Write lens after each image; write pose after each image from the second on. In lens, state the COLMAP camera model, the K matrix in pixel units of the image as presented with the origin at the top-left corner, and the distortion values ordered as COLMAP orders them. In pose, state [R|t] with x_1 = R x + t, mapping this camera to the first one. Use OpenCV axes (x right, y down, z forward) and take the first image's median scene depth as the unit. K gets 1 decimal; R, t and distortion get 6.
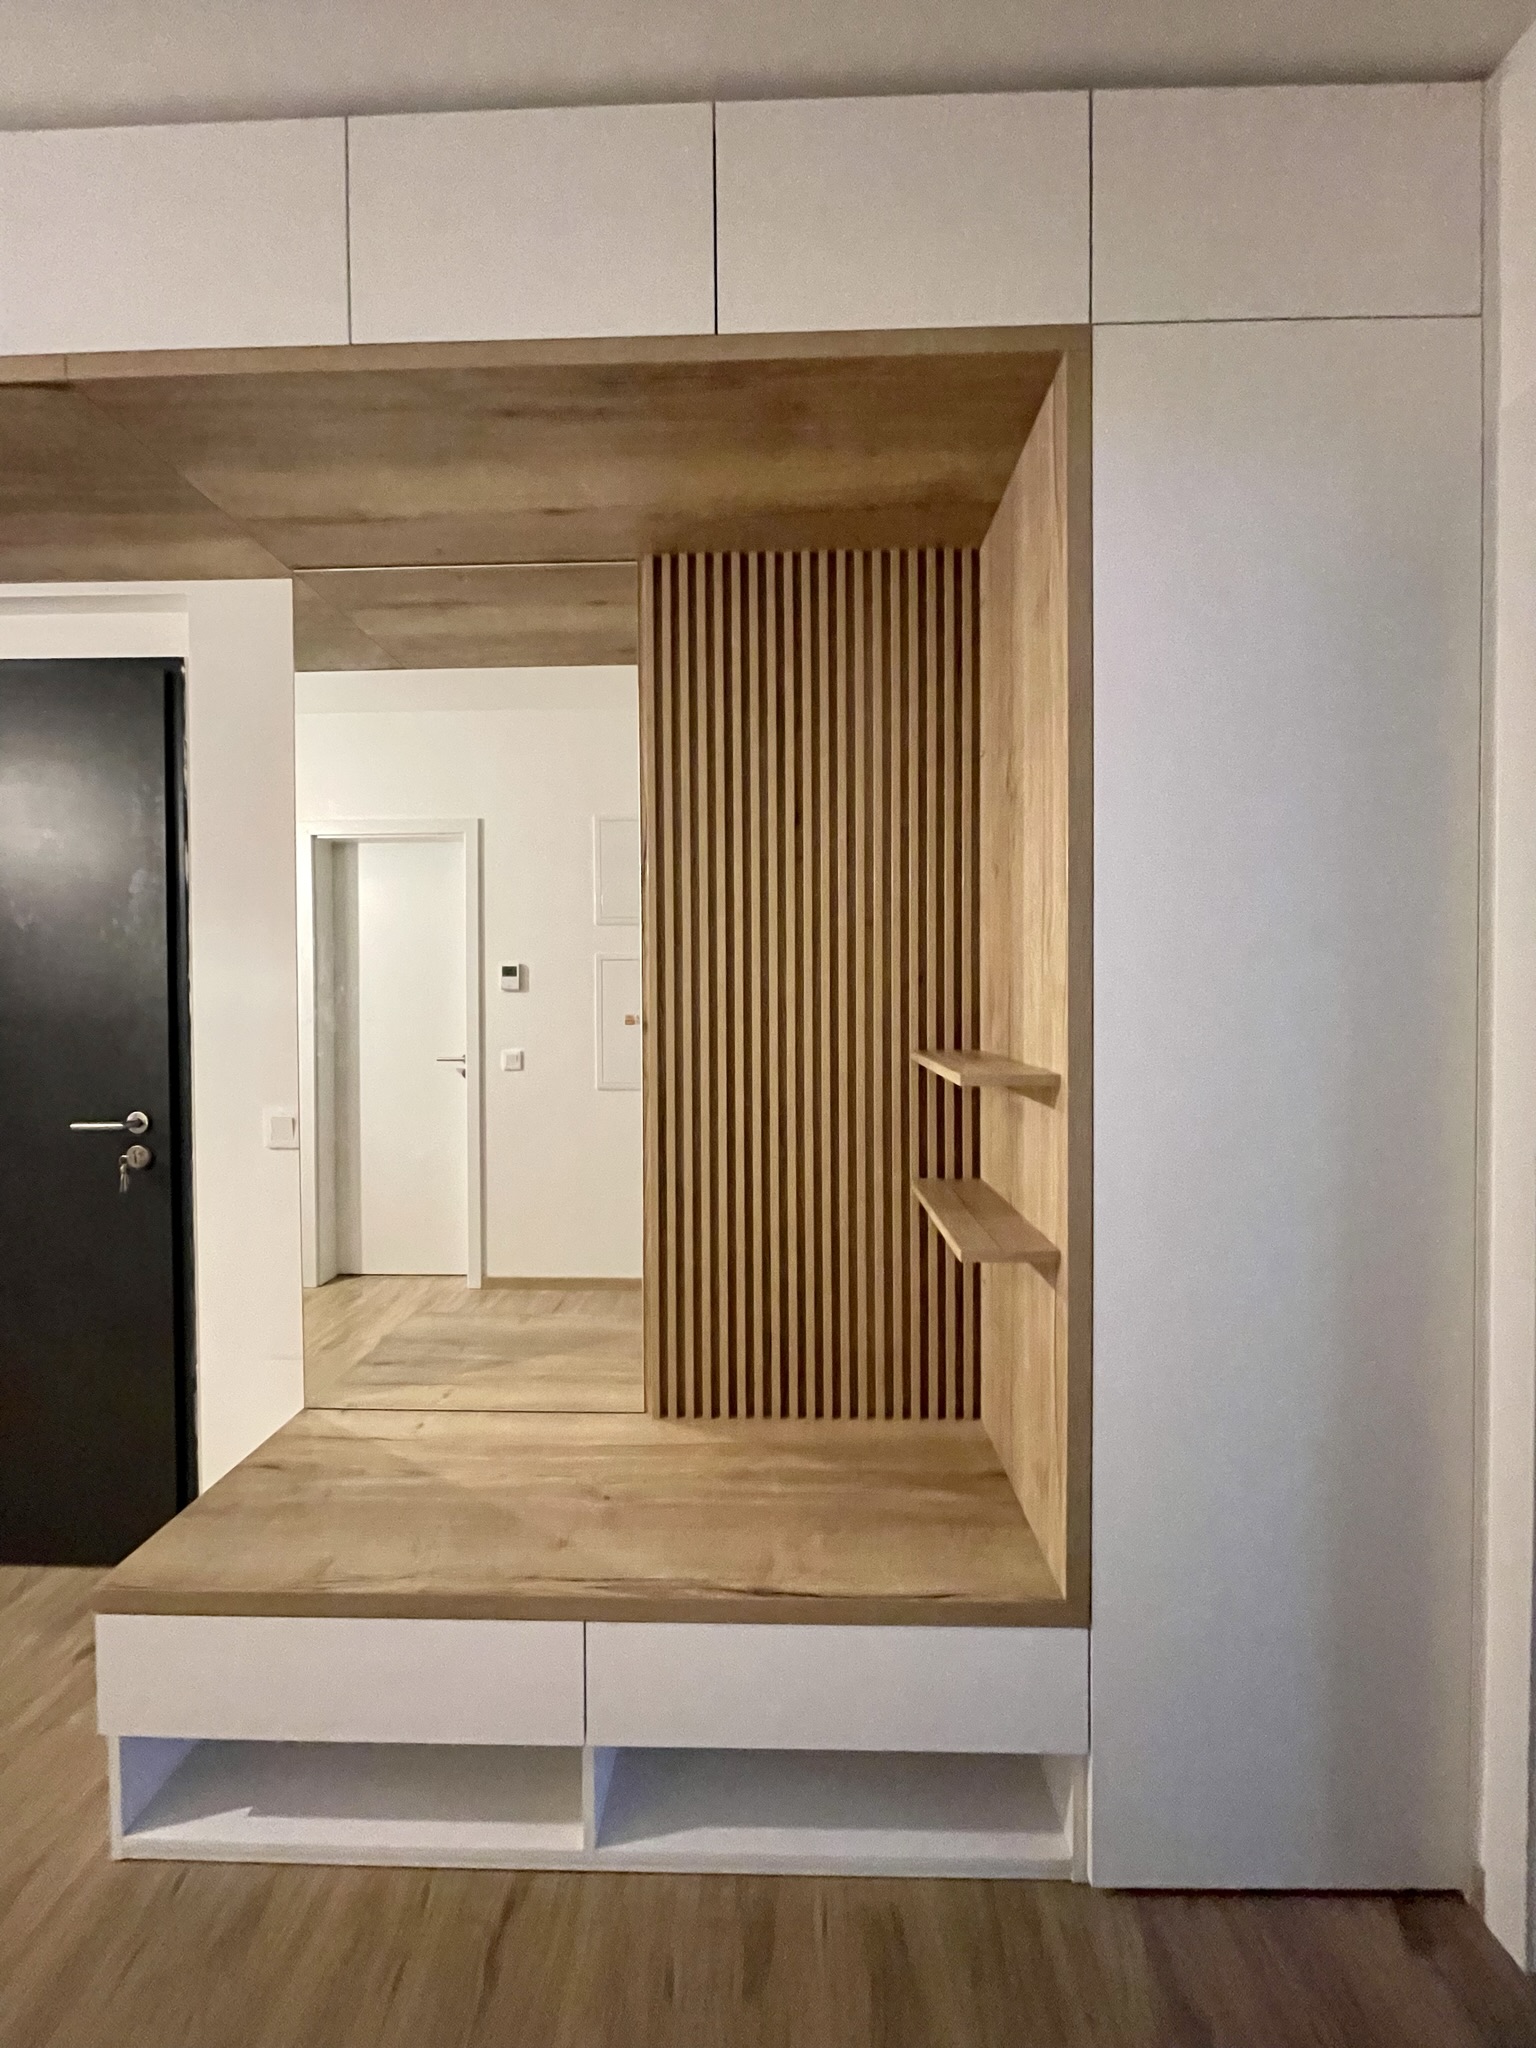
lens RADIAL K [[834.3, 0, 764.7], [0, 834.3, 1012.6], [0, 0, 1]] dist [-0.002807, 0.000645]
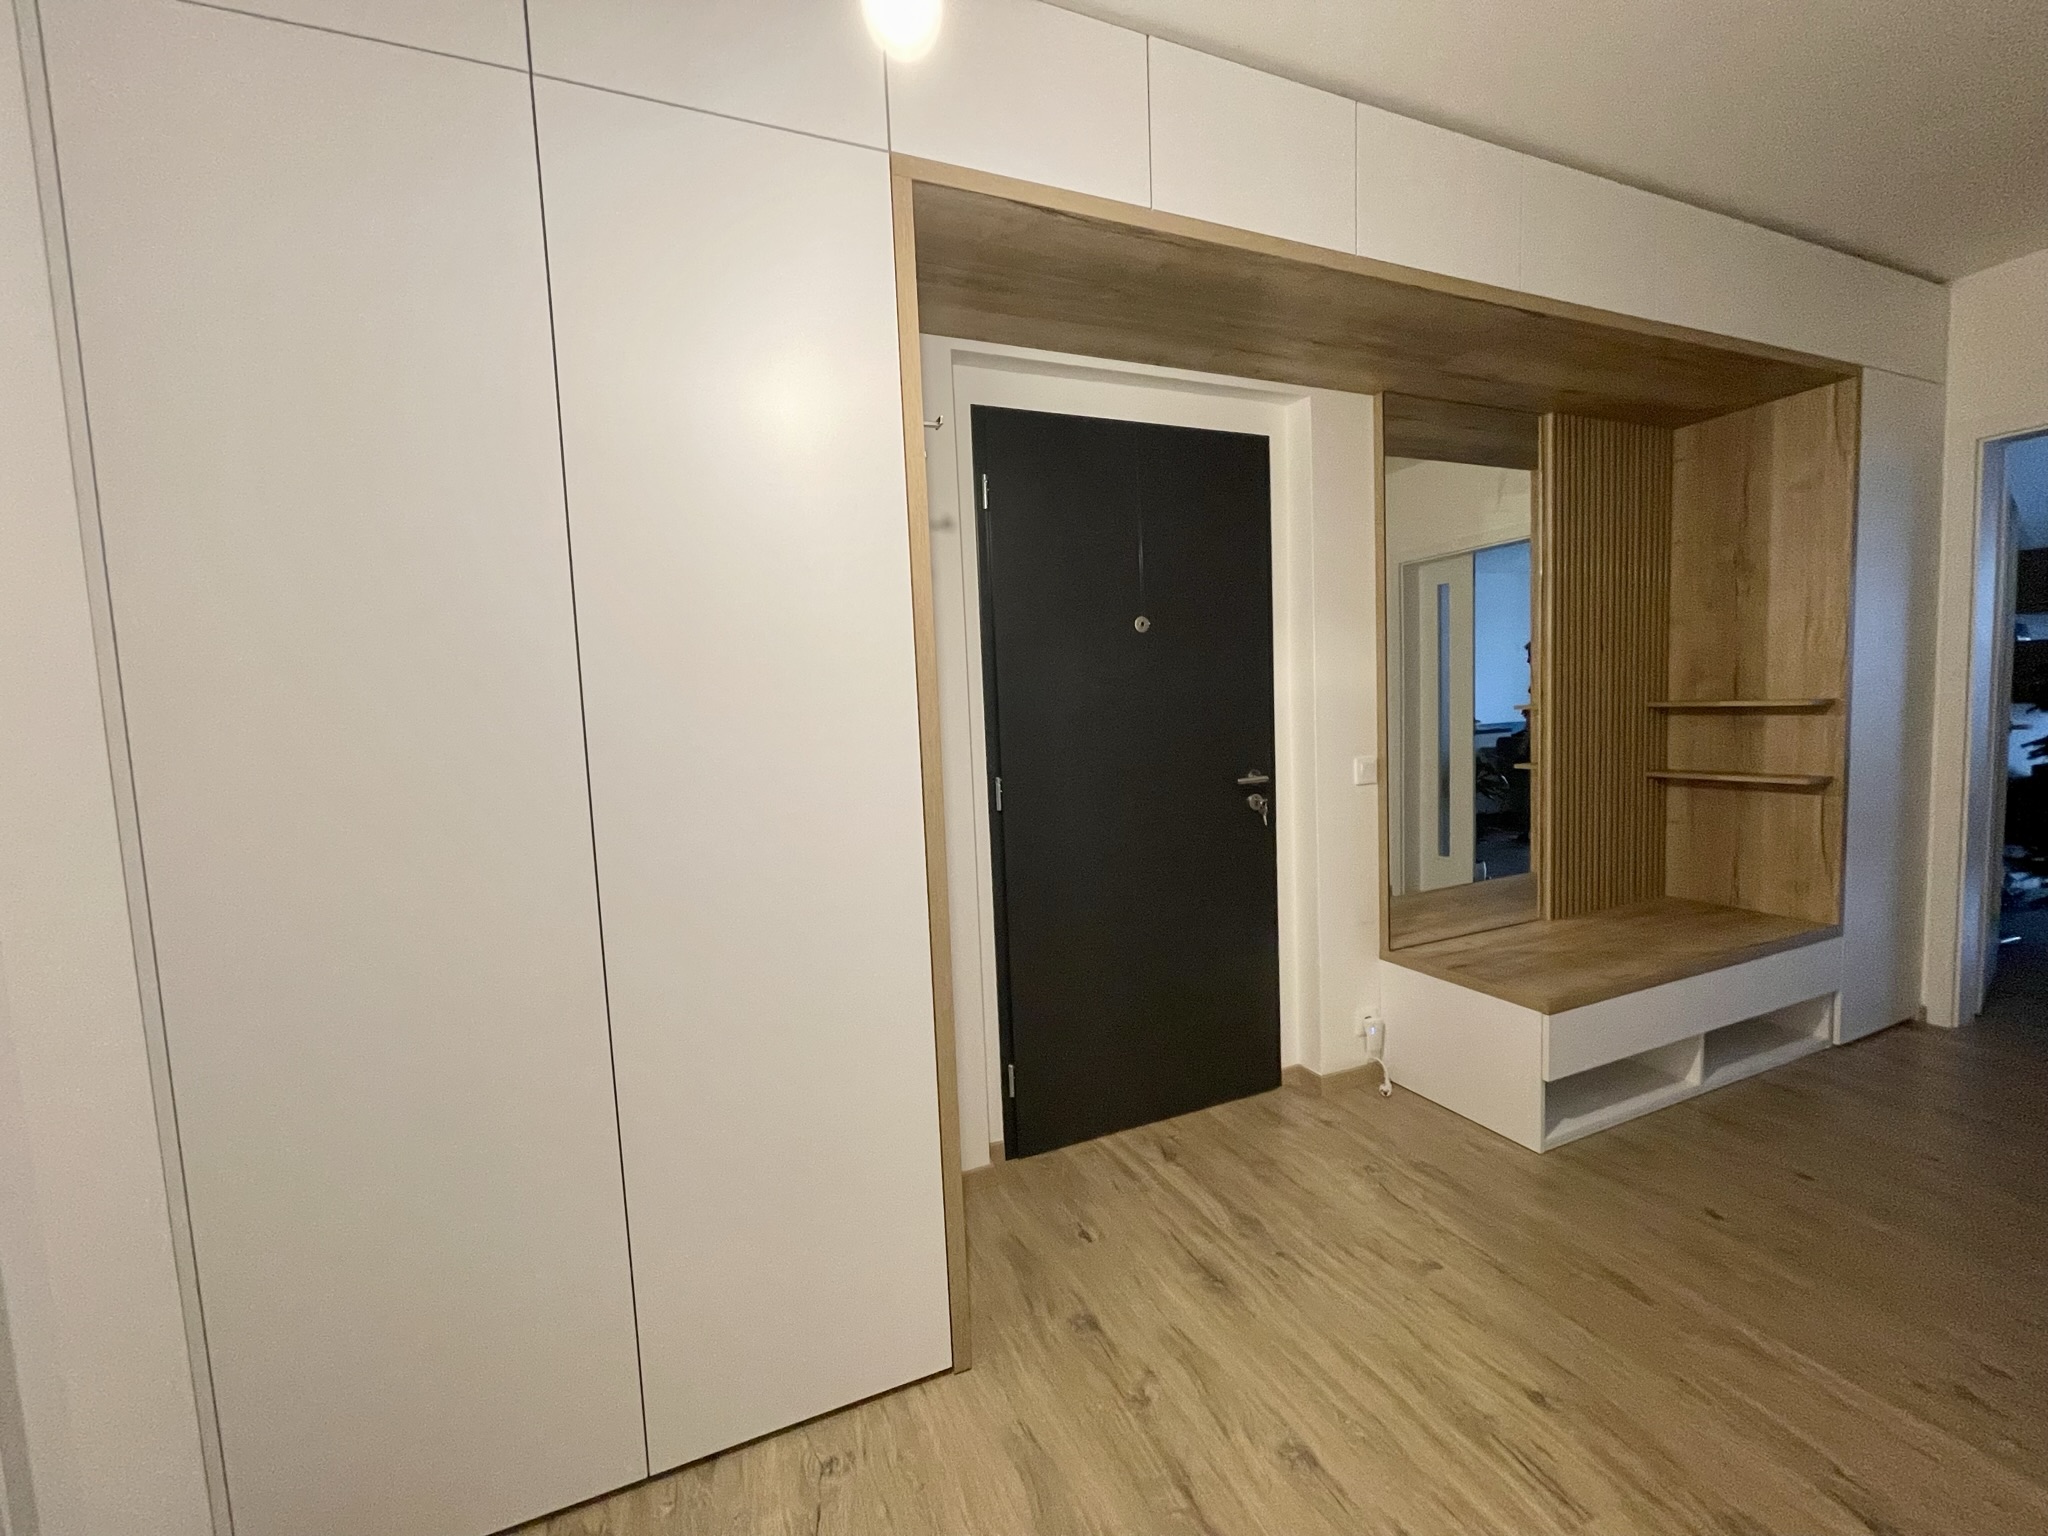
lens RADIAL K [[834.3, 0, 1024.0], [0, 834.3, 768.0], [0, 0, 1]] dist [-0.002807, 0.000645]
pose [[0.907084, -0.069001, 0.415255, -1.986454], [0.046755, 0.996885, 0.063516, 0.012980], [-0.418345, -0.038199, 0.907485, -0.108881]]
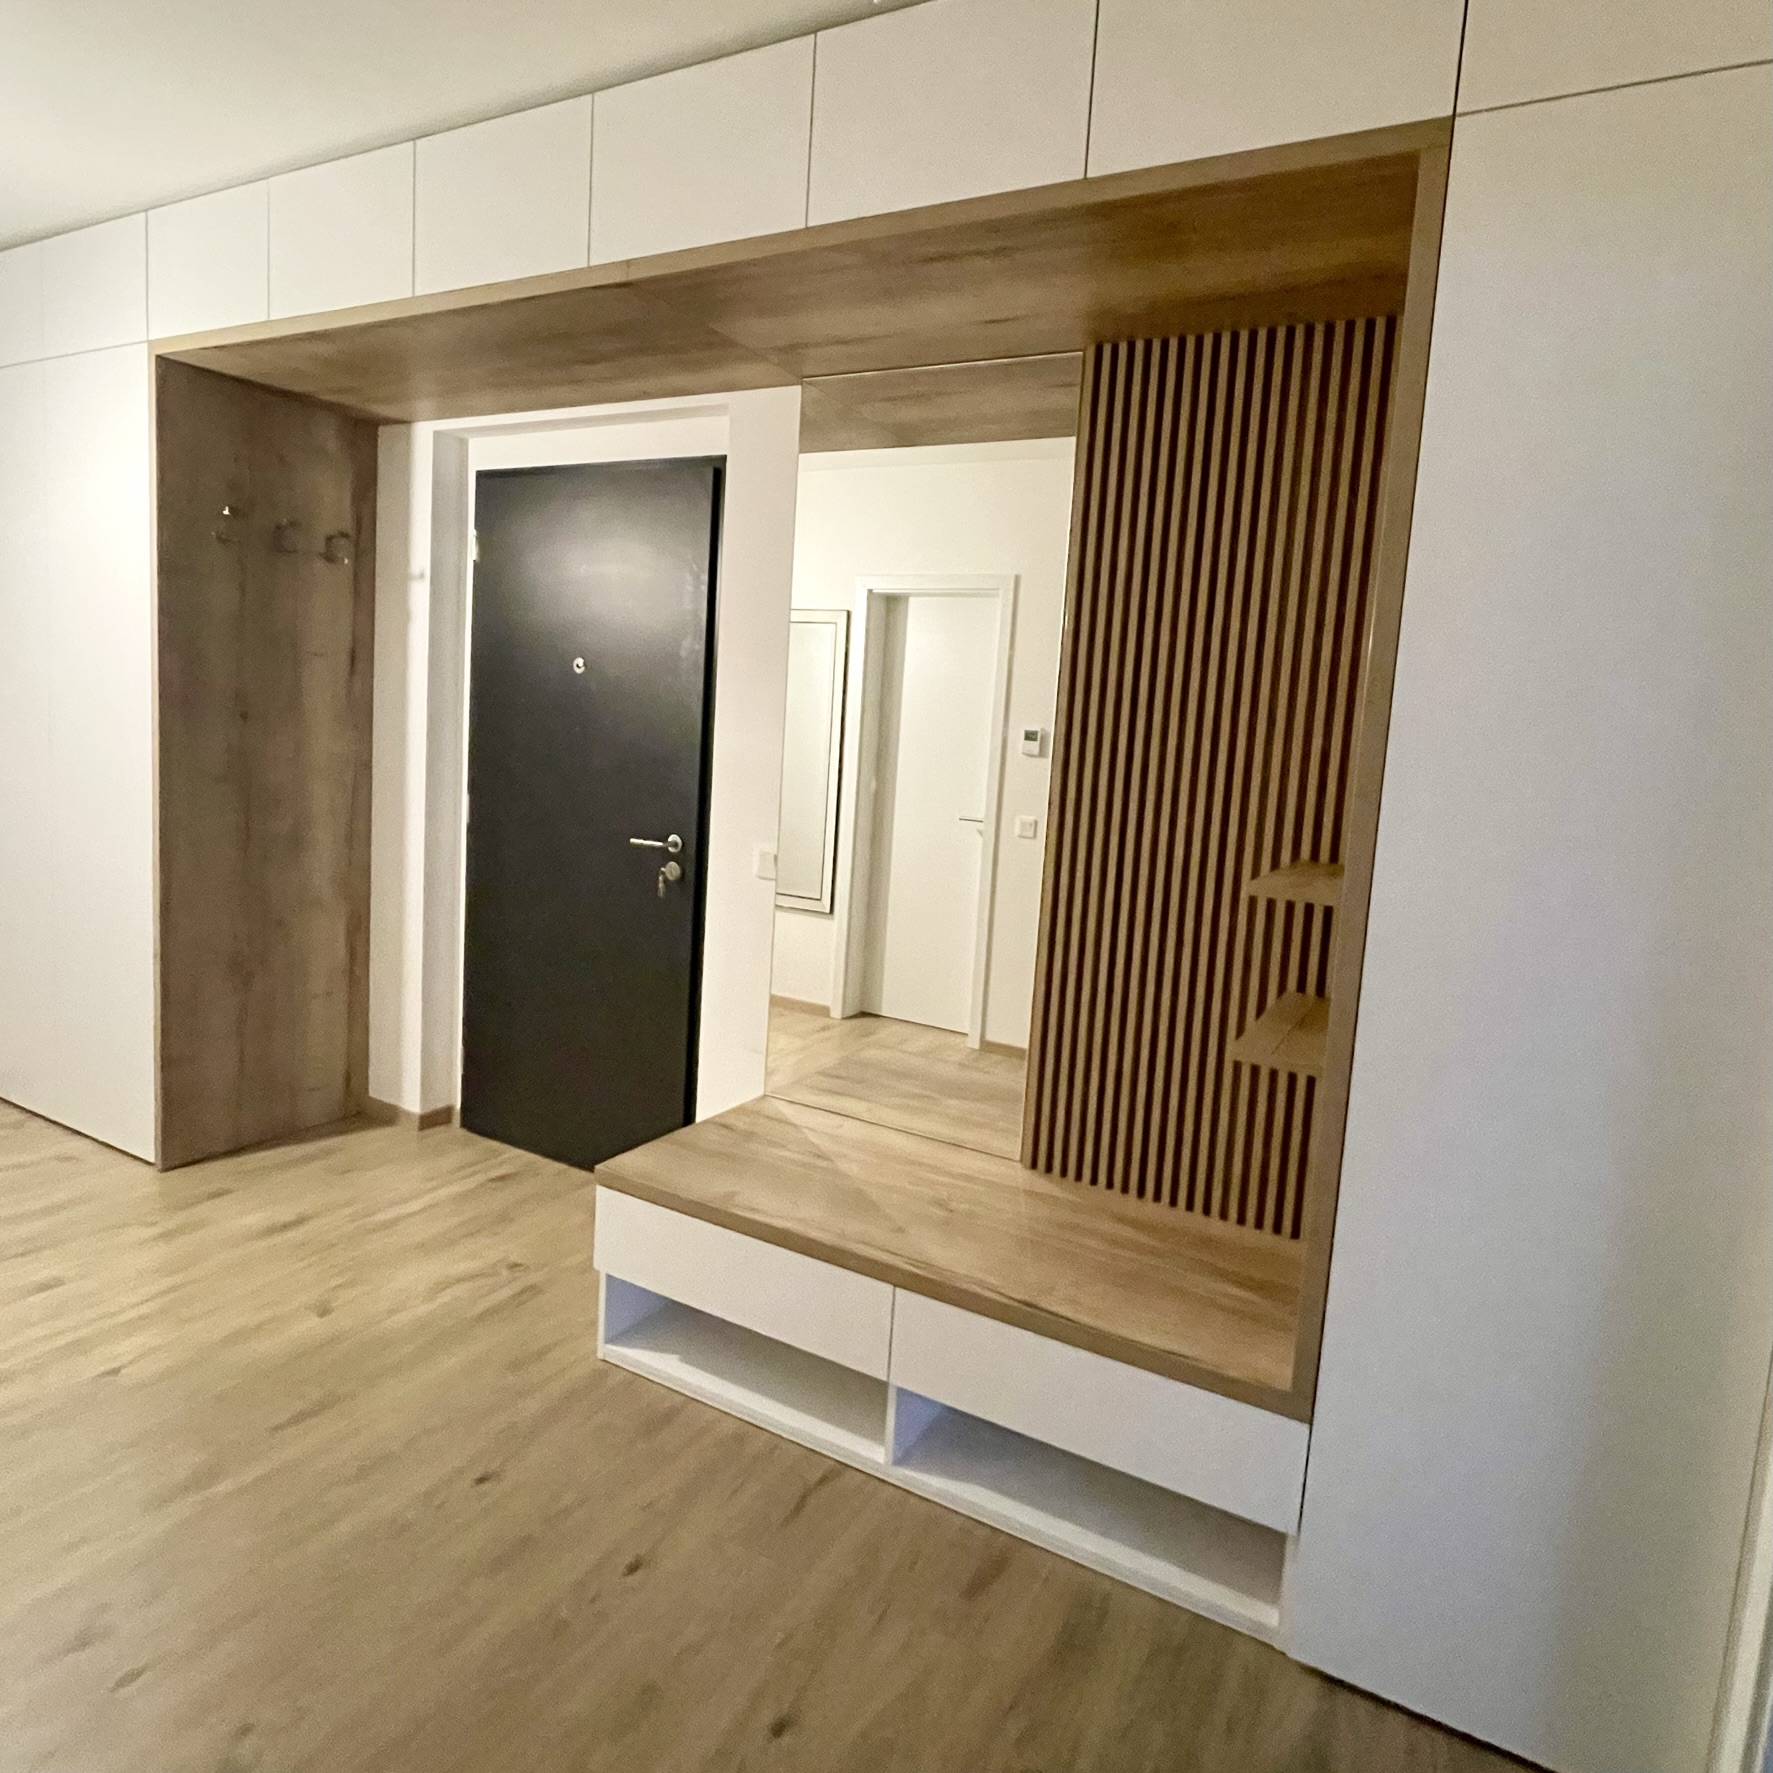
lens RADIAL K [[1014.9, 0, 1029.5], [0, 1014.9, 848.5], [0, 0, 1]] dist [0.001048, -0.001230]
pose [[0.916894, 0.114722, -0.382288, 0.358716], [-0.089607, 0.992518, 0.082931, -0.038320], [0.388942, -0.041784, 0.920314, -0.210419]]
